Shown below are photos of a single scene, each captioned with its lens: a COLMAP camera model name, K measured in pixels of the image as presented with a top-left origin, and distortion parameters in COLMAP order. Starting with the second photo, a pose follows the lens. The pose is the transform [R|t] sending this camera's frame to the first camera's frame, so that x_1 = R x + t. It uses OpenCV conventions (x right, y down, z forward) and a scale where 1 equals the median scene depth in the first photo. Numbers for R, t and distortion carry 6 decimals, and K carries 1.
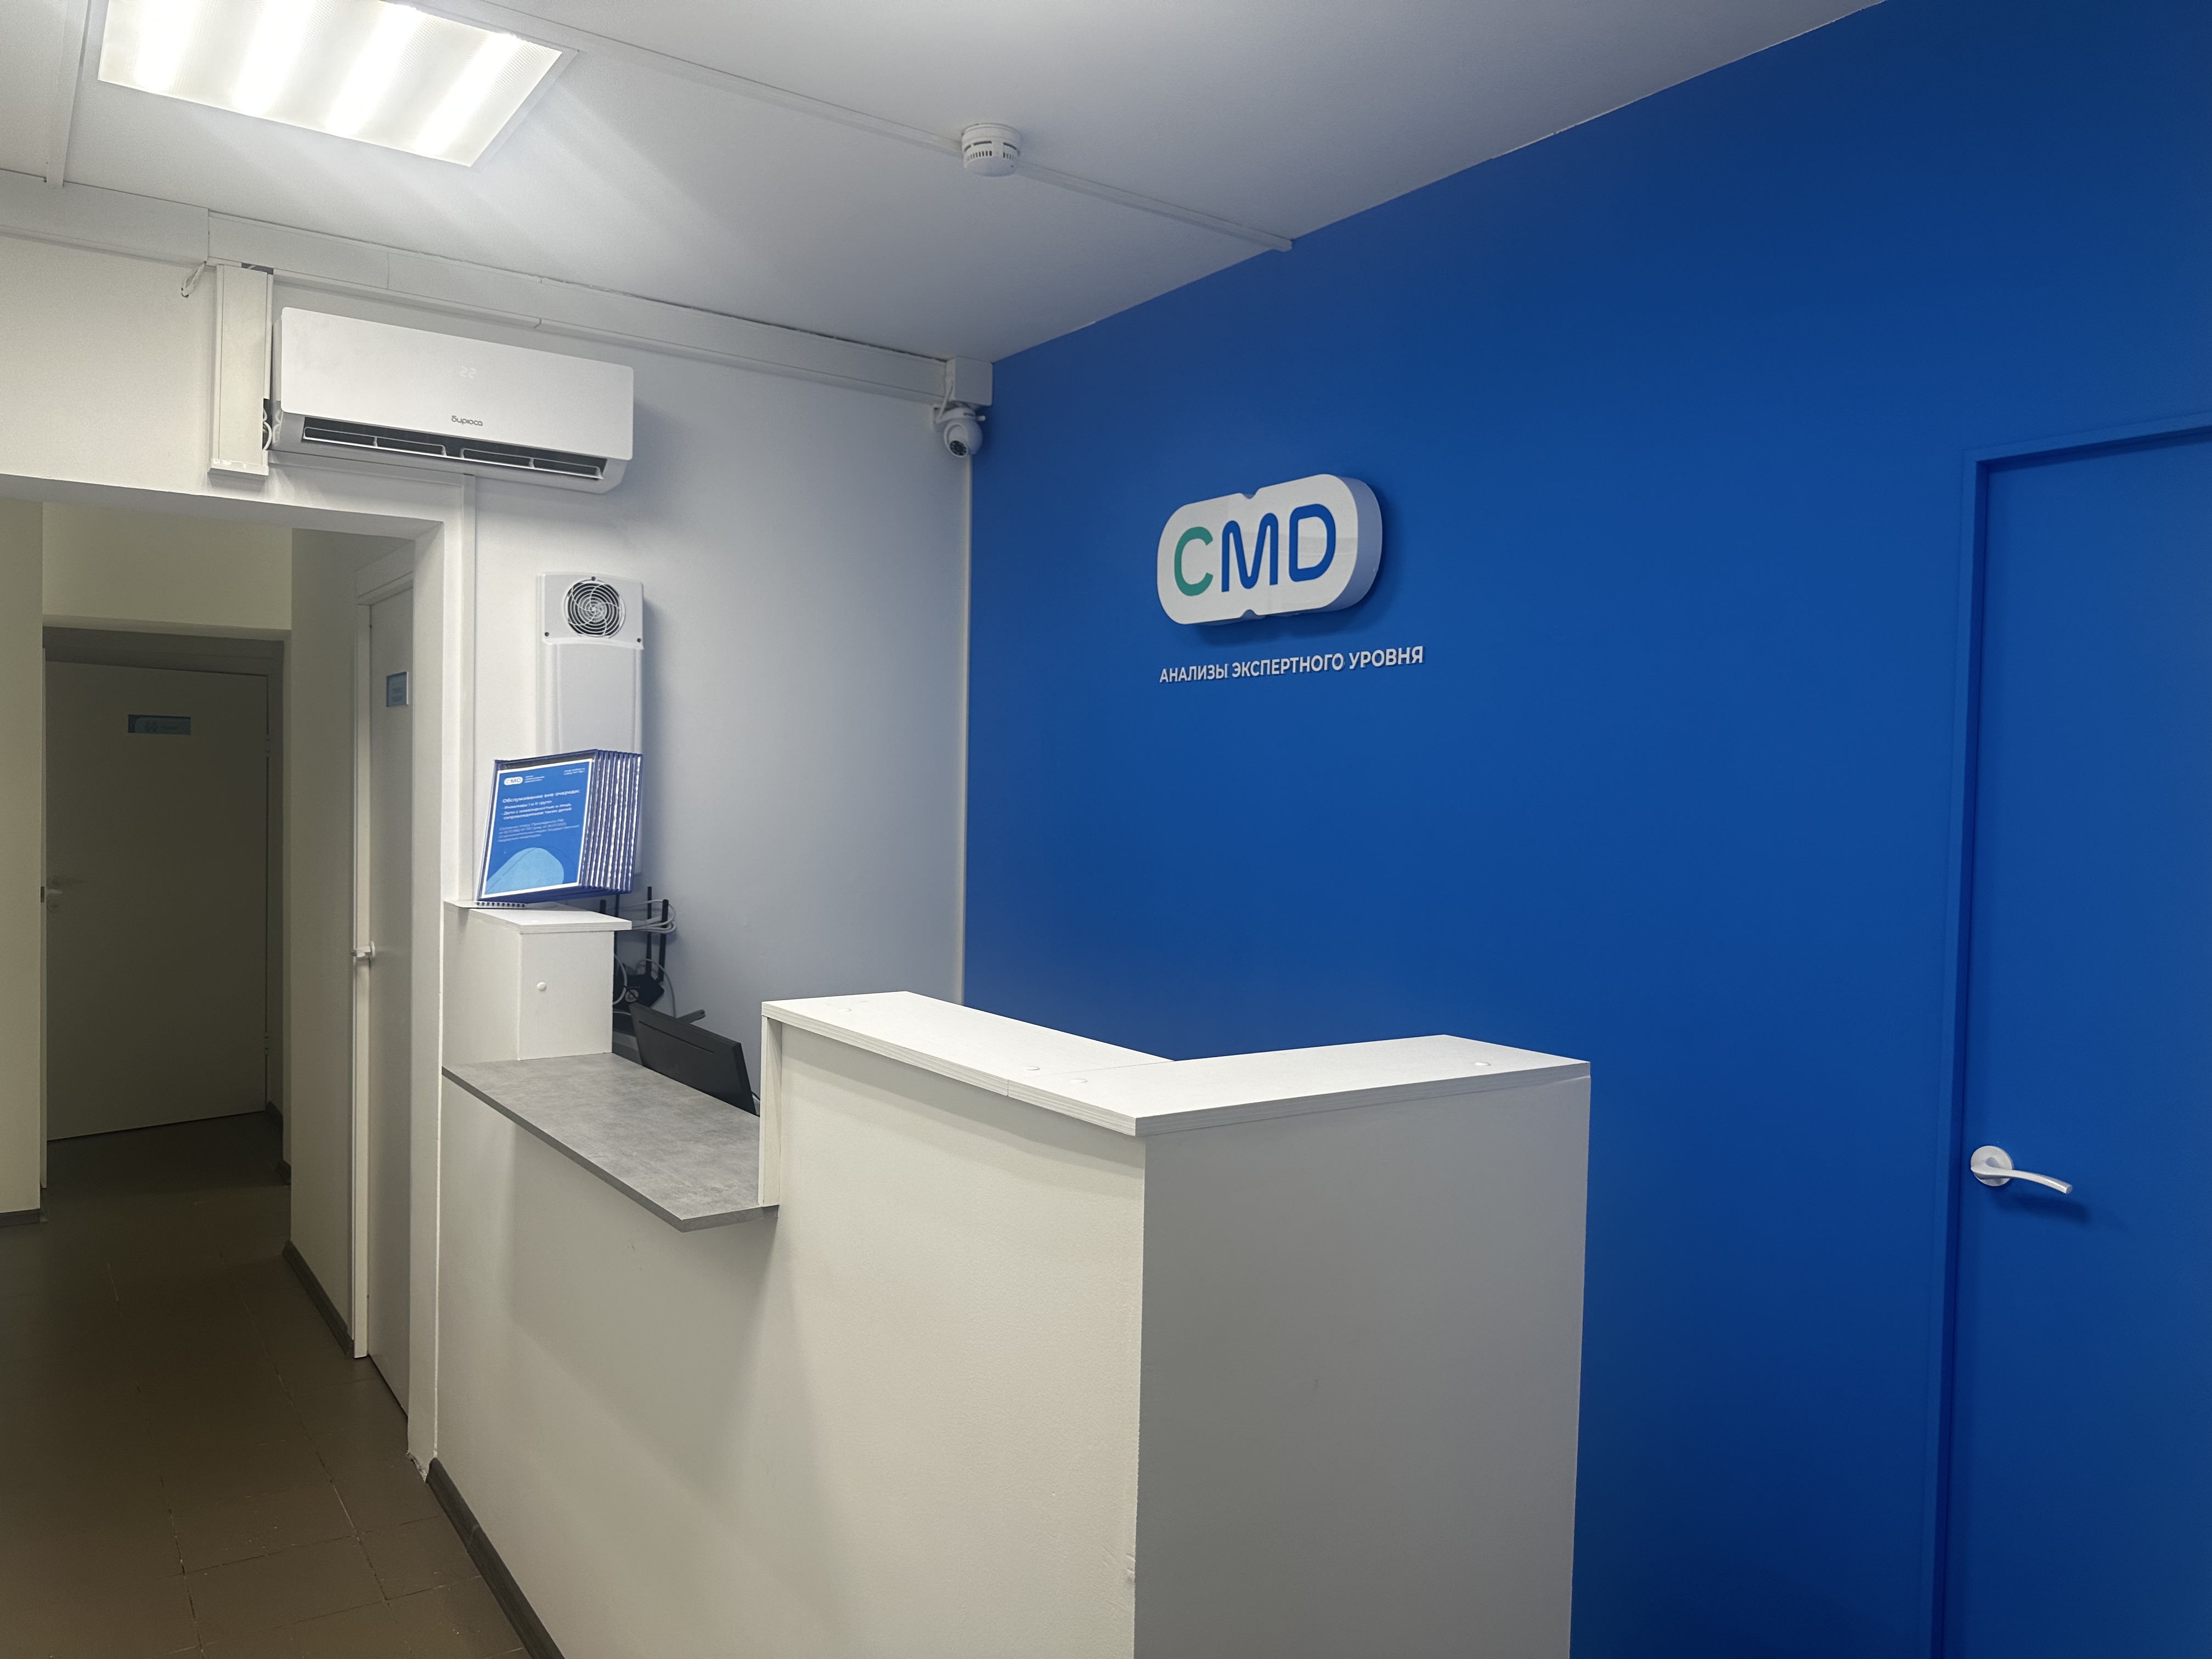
lens RADIAL K [[1515.5, 0, 1104.0], [0, 1515.5, 840.8], [0, 0, 1]] dist [0.035856, -0.040479]
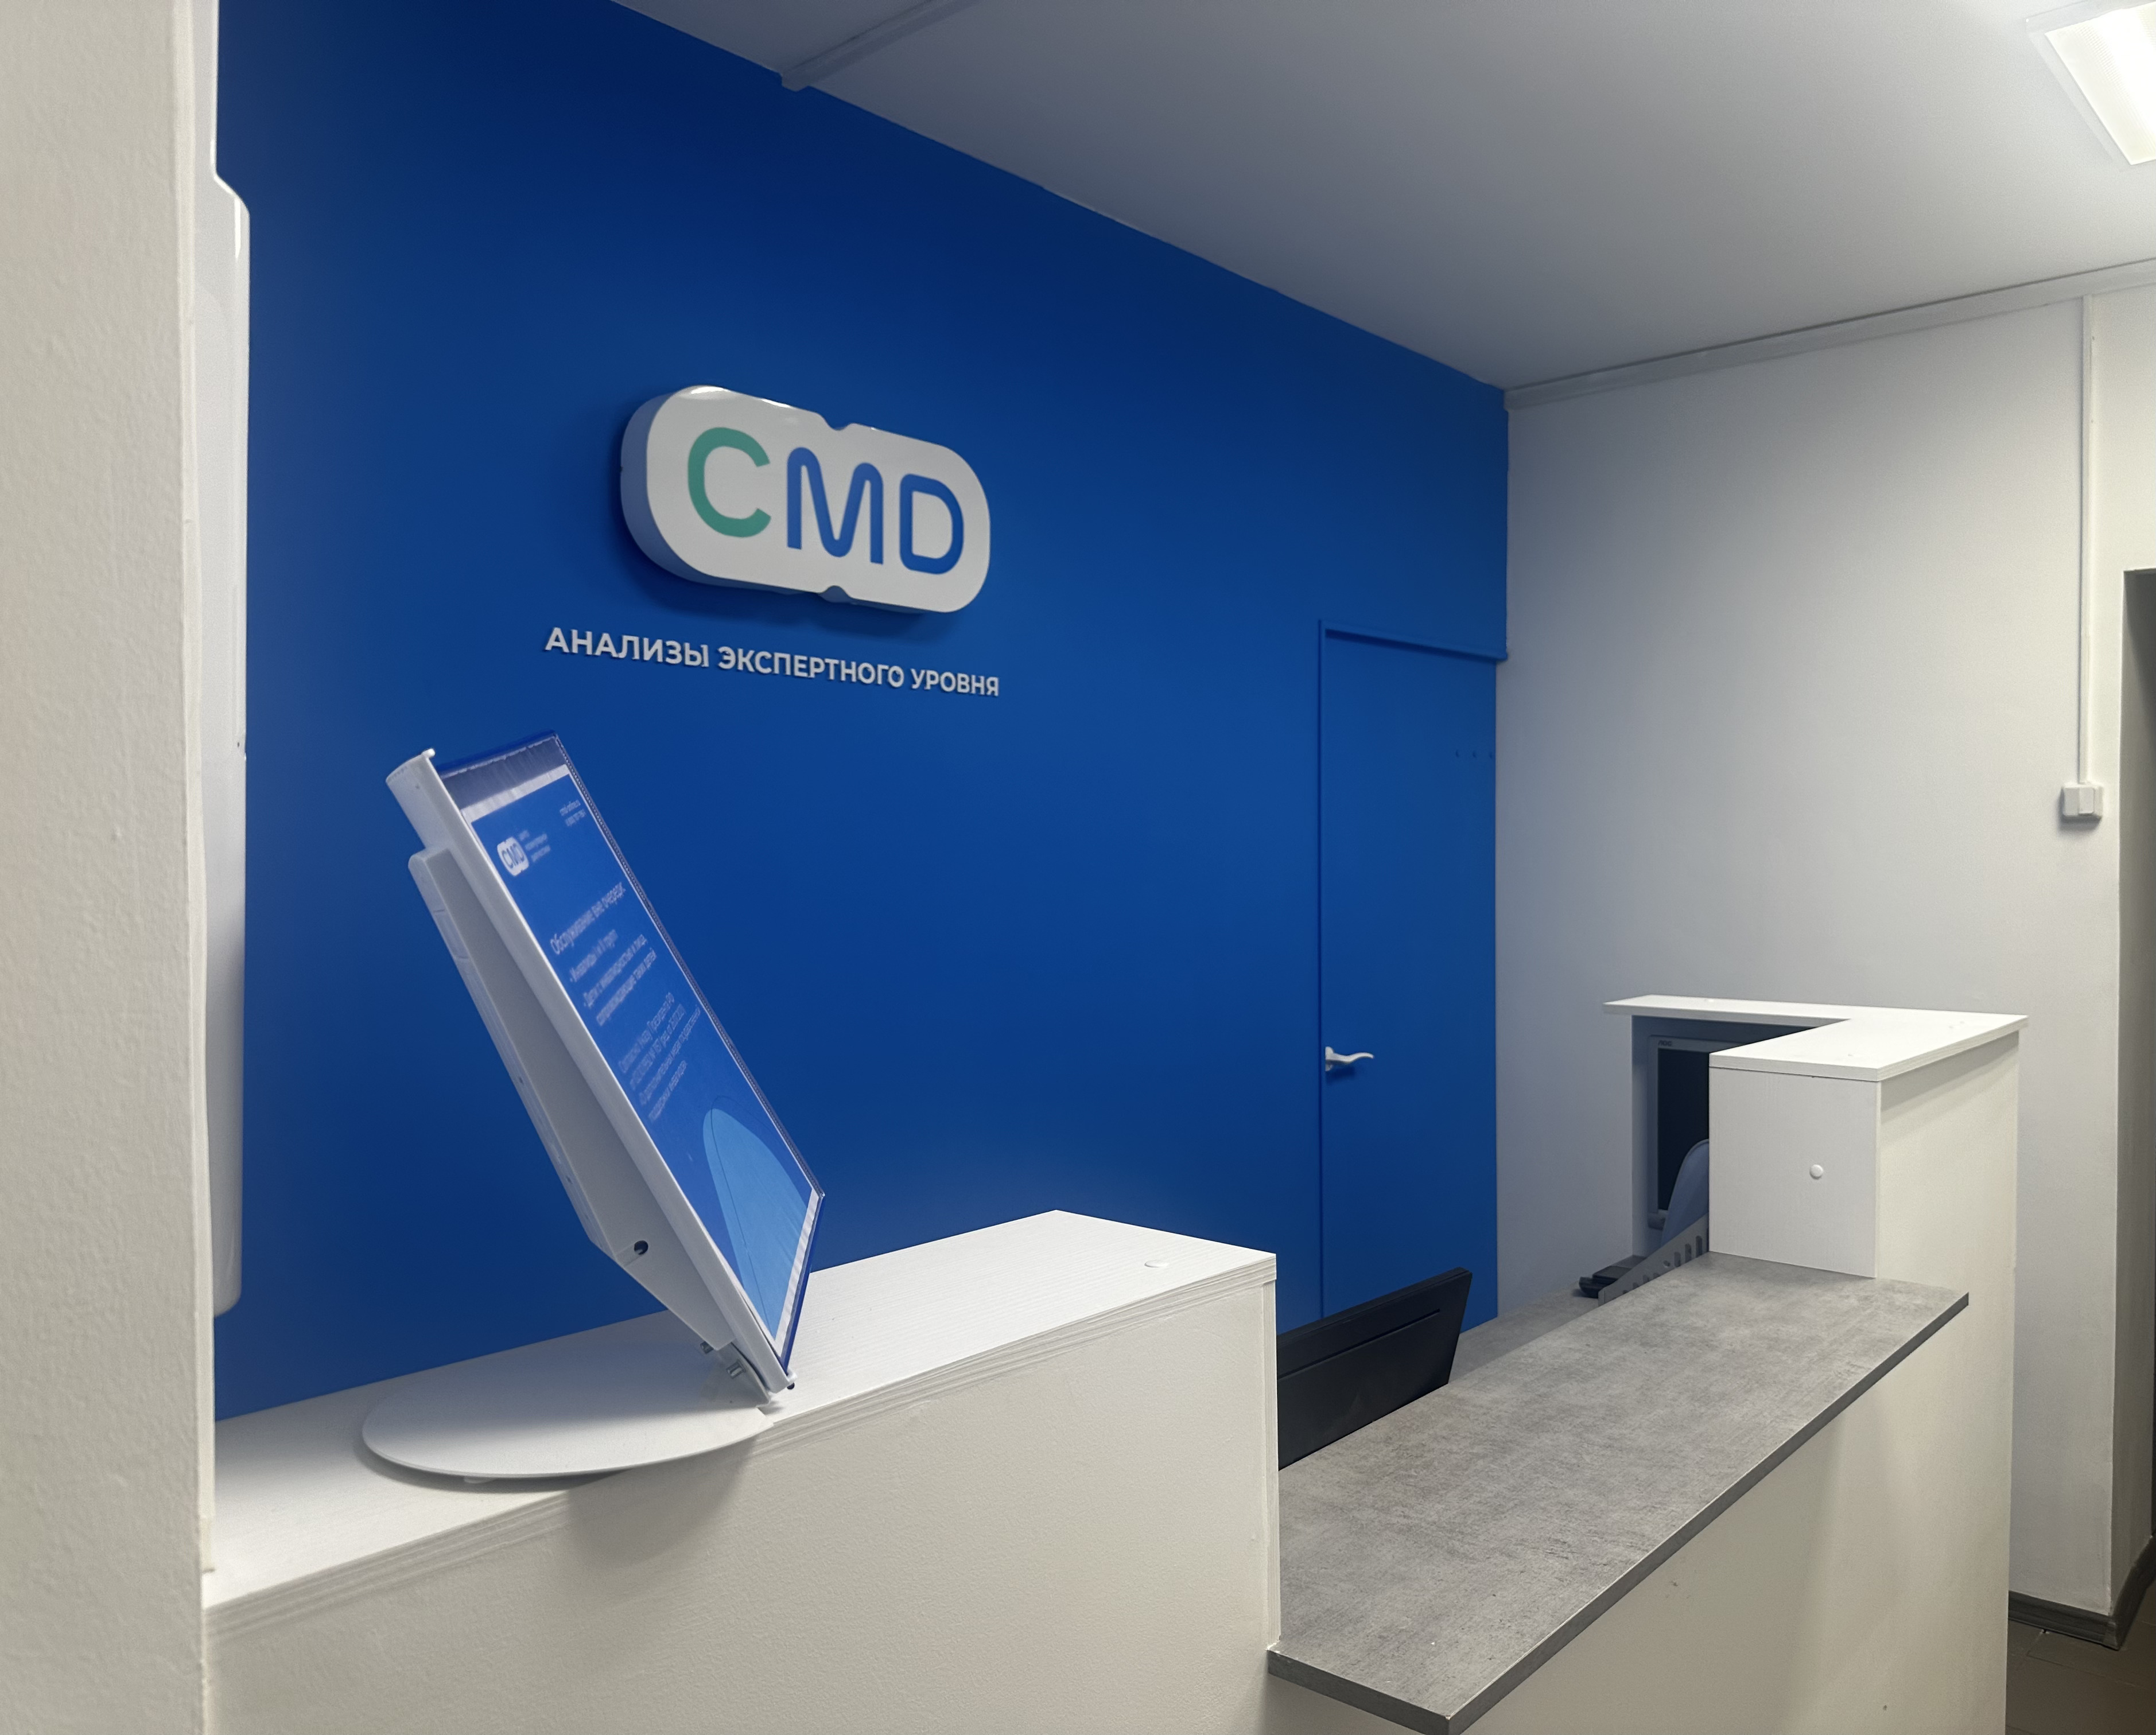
lens RADIAL K [[1662.4, 0, 1078.0], [0, 1662.4, 867.5], [0, 0, 1]] dist [-0.008363, -0.004716]
pose [[-0.266012, -0.030210, 0.963496, -0.699727], [0.030814, 0.998732, 0.039823, -0.048602], [-0.963477, 0.040283, -0.264743, 1.118572]]
